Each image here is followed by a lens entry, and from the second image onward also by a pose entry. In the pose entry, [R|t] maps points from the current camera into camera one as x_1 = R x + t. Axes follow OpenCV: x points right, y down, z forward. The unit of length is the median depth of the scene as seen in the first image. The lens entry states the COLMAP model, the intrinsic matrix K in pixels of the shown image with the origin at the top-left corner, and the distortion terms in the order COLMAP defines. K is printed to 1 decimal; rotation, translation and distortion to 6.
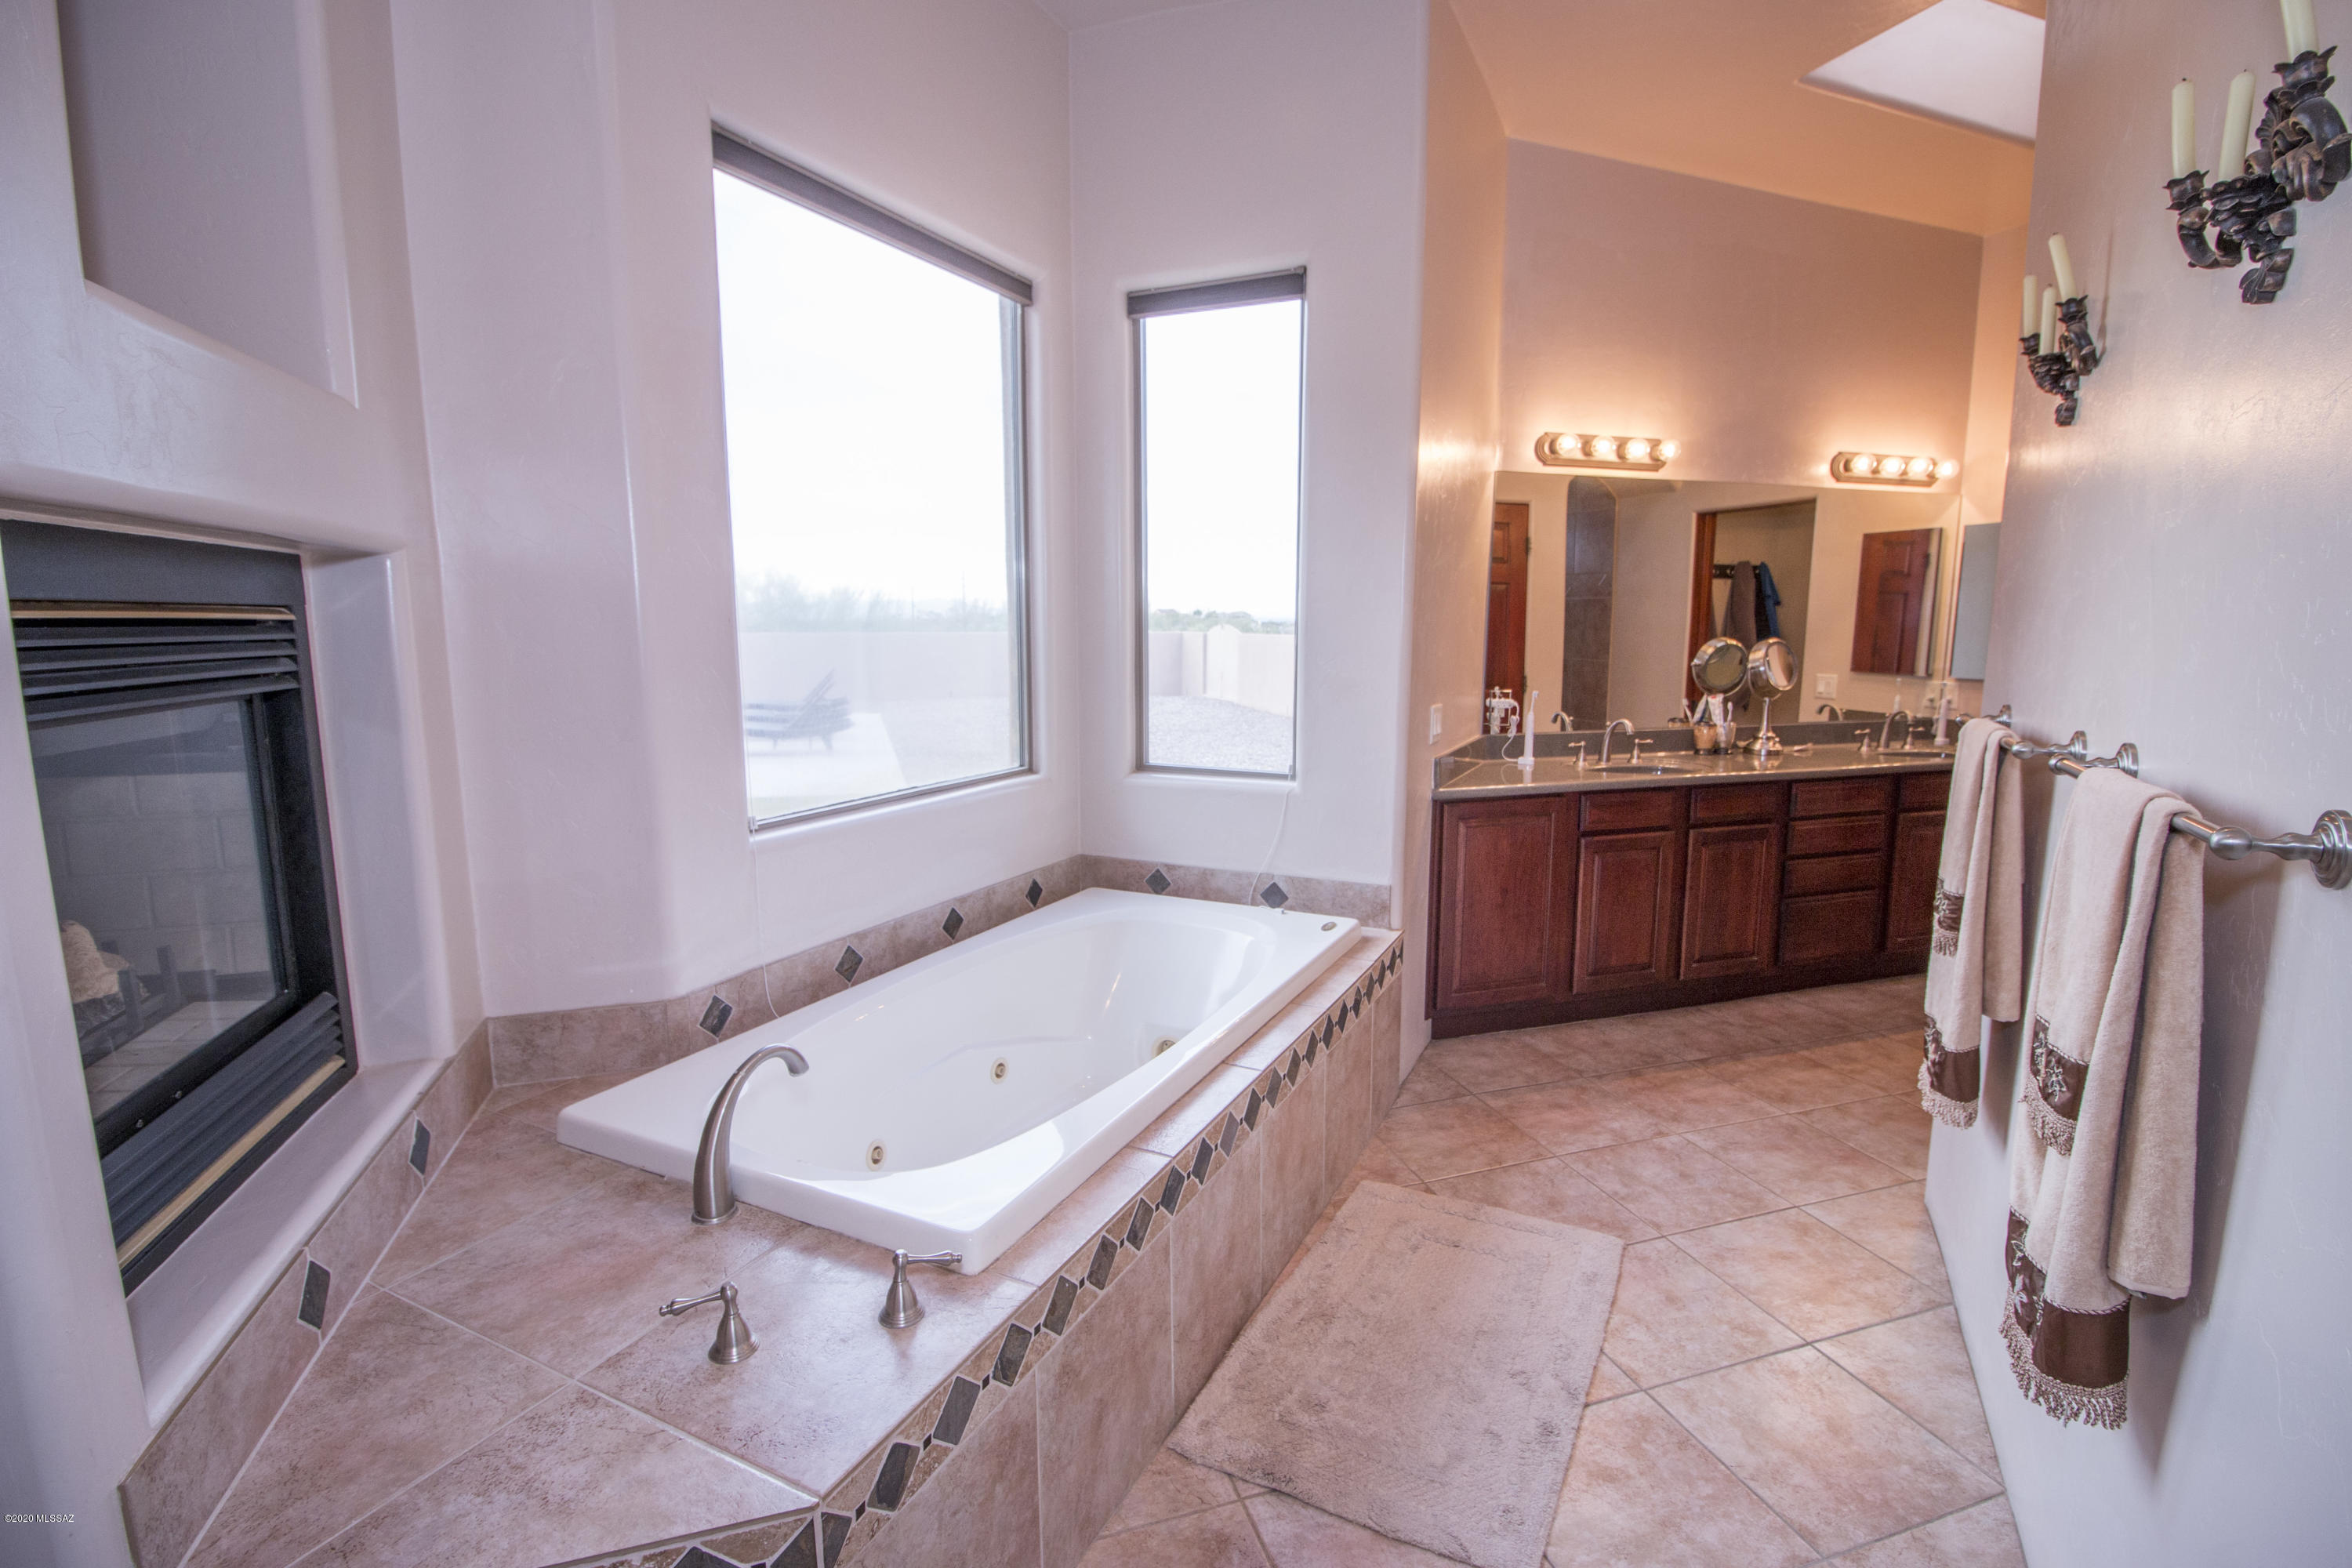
lens RADIAL K [[1081.4, 0, 1194.2], [0, 1081.4, 780.3], [0, 0, 1]] dist [-0.000378, -0.012824]
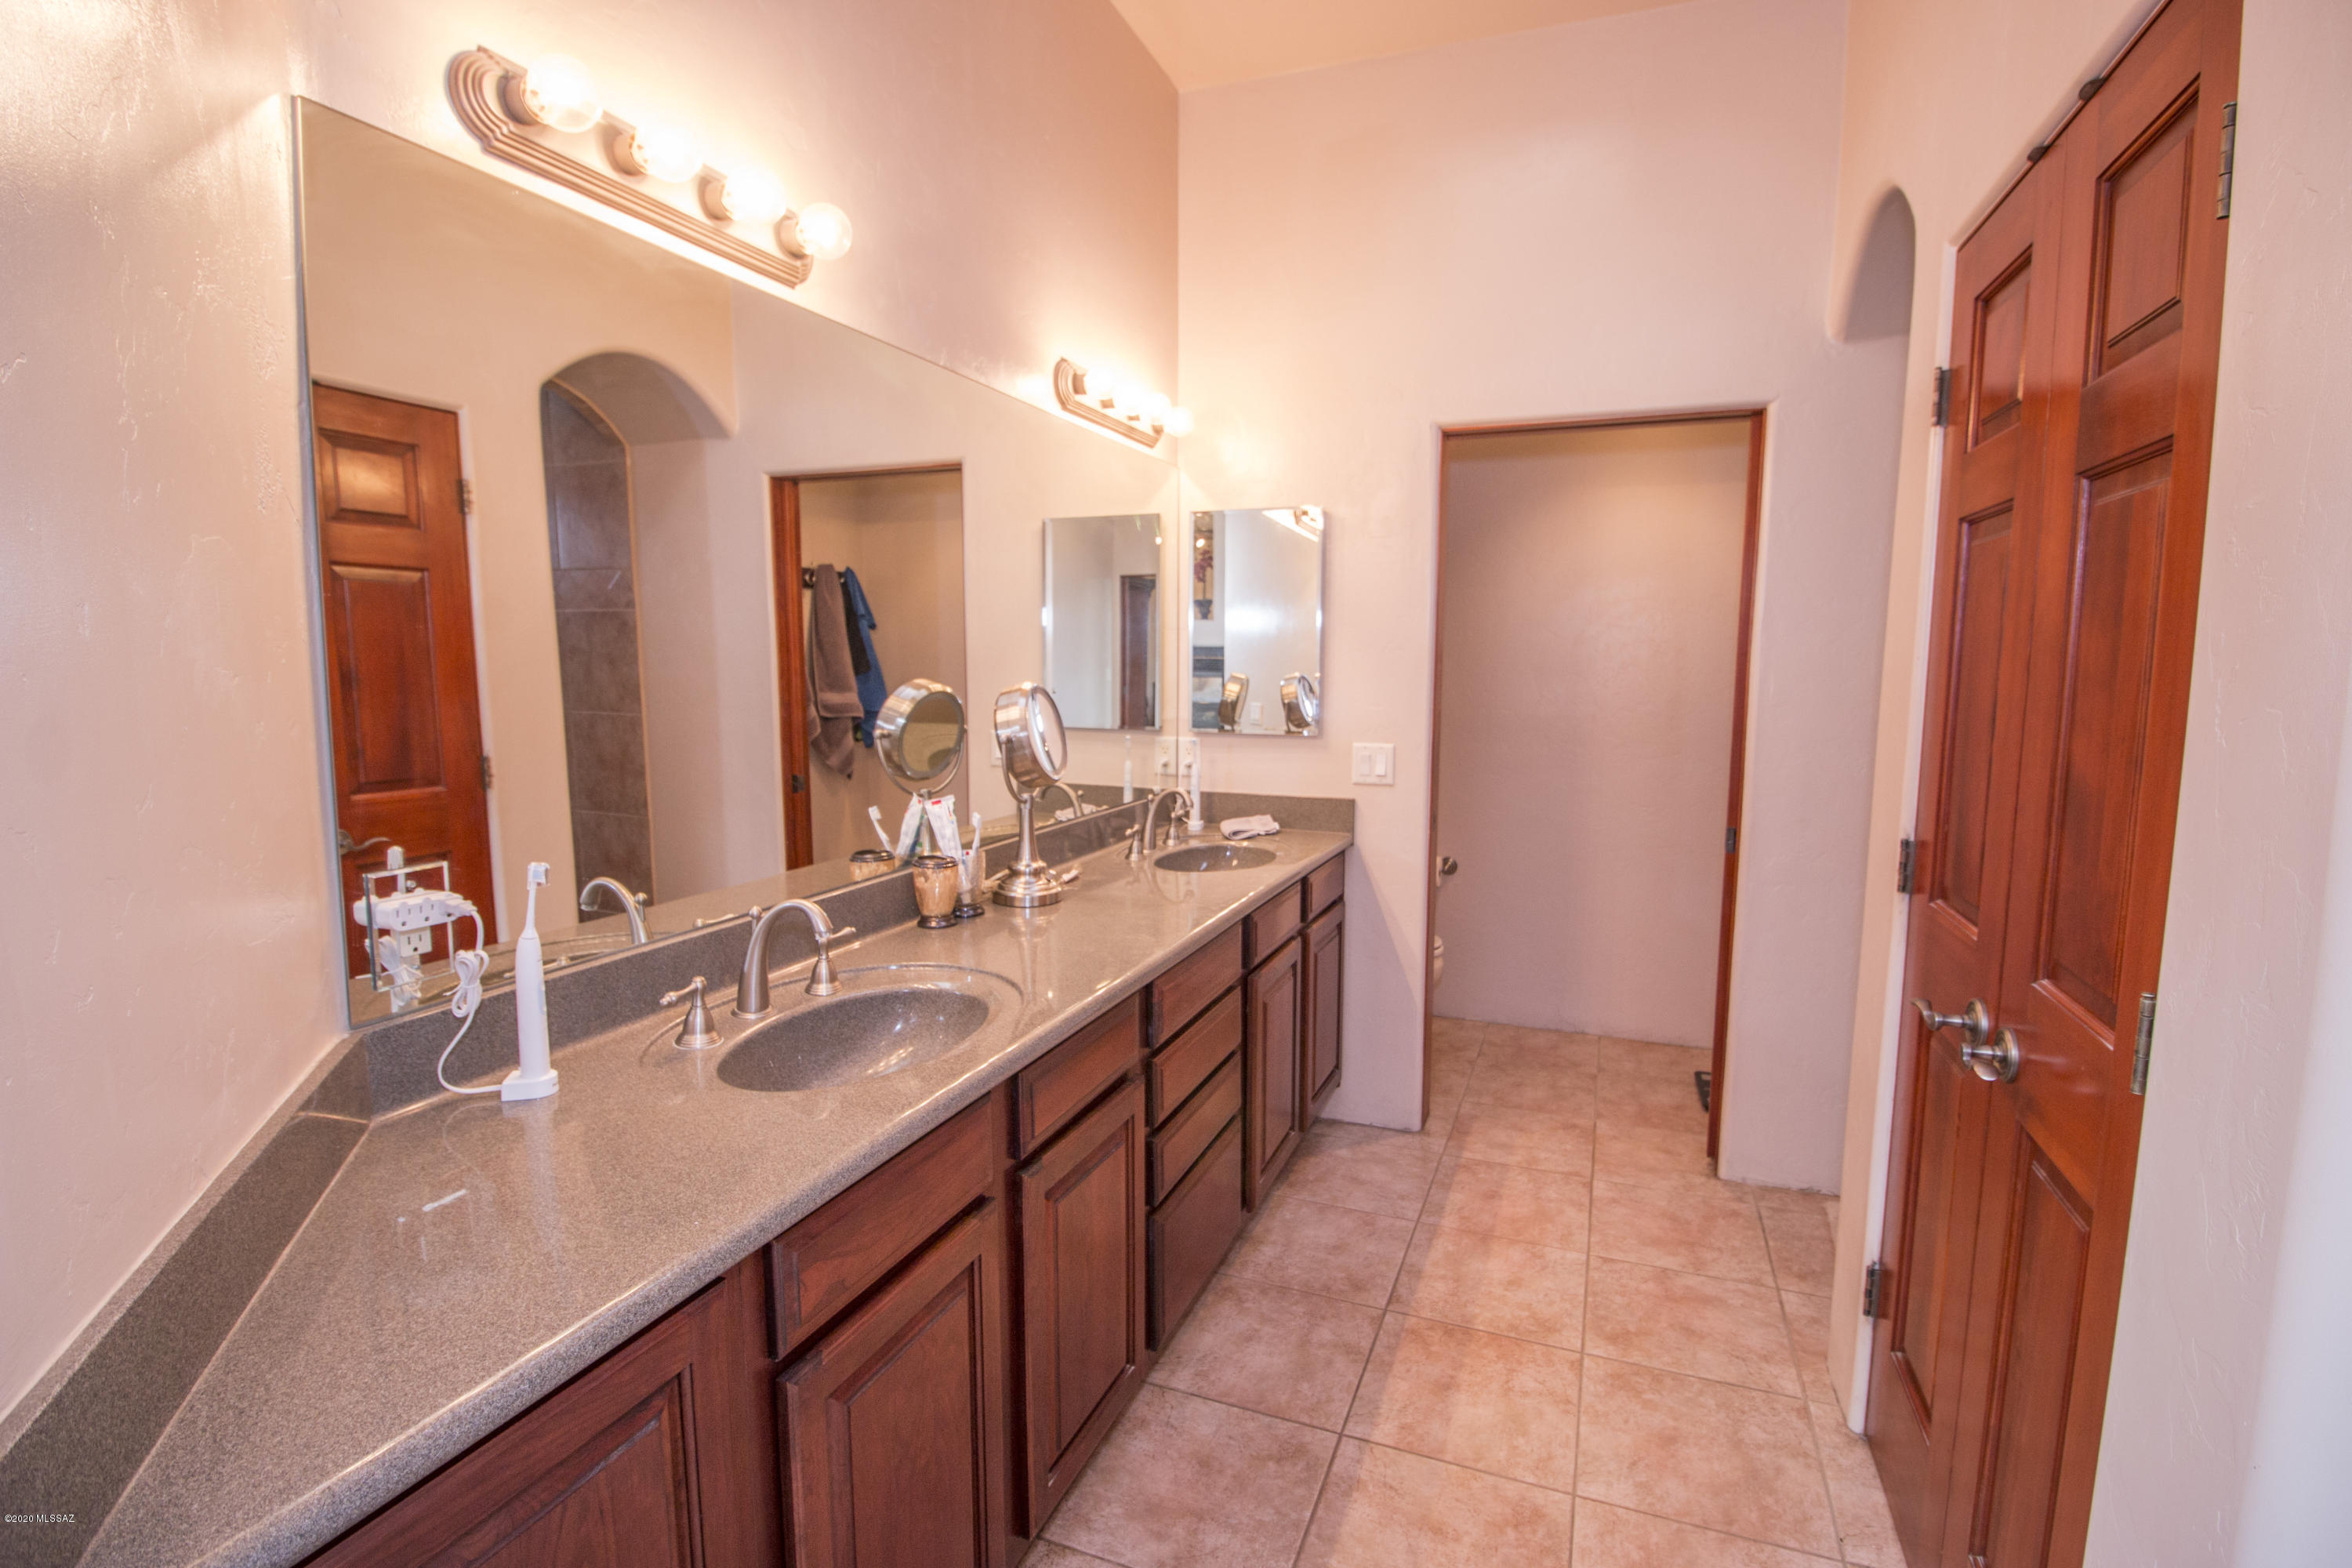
lens RADIAL K [[1081.4, 0, 1194.2], [0, 1081.4, 780.3], [0, 0, 1]] dist [-0.000378, -0.012824]
pose [[0.638649, -0.084779, 0.764814, 0.185756], [0.106762, 0.994062, 0.021040, -0.085699], [-0.762056, 0.068216, 0.643908, 0.604534]]
